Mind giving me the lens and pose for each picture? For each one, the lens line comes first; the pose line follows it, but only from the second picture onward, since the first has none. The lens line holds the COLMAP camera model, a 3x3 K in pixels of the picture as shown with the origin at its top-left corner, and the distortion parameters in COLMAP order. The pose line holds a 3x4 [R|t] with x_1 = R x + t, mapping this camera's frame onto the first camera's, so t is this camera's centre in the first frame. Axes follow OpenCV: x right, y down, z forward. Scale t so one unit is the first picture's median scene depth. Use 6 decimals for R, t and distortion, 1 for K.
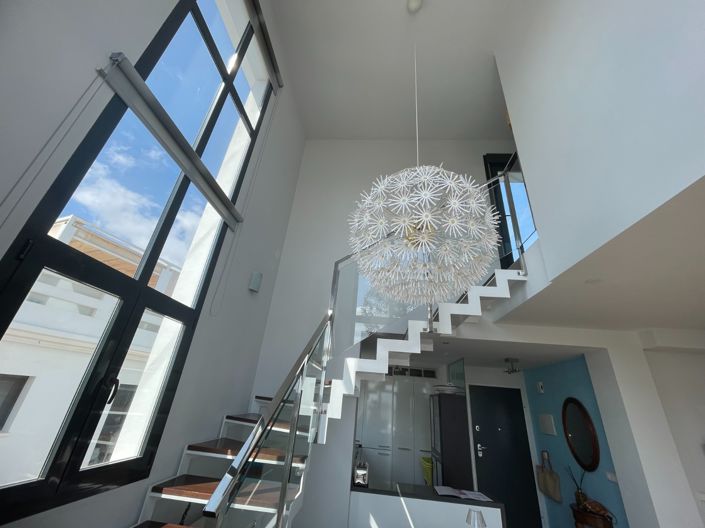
lens RADIAL K [[285.9, 0, 351.6], [0, 285.9, 263.3], [0, 0, 1]] dist [0.002429, 0.000963]
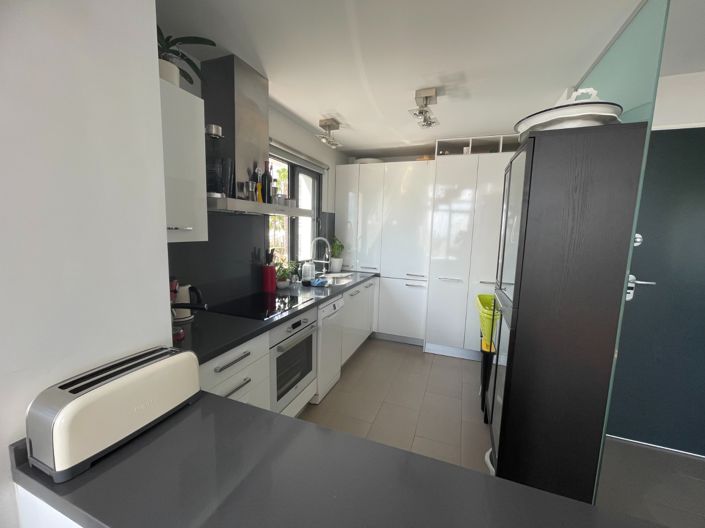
lens RADIAL K [[285.9, 0, 353.2], [0, 285.9, 262.3], [0, 0, 1]] dist [0.002429, 0.000963]
pose [[0.953082, -0.016590, -0.302256, 0.170068], [0.173174, 0.848847, 0.499468, 0.295705], [0.248283, -0.528378, 0.811894, 0.498392]]
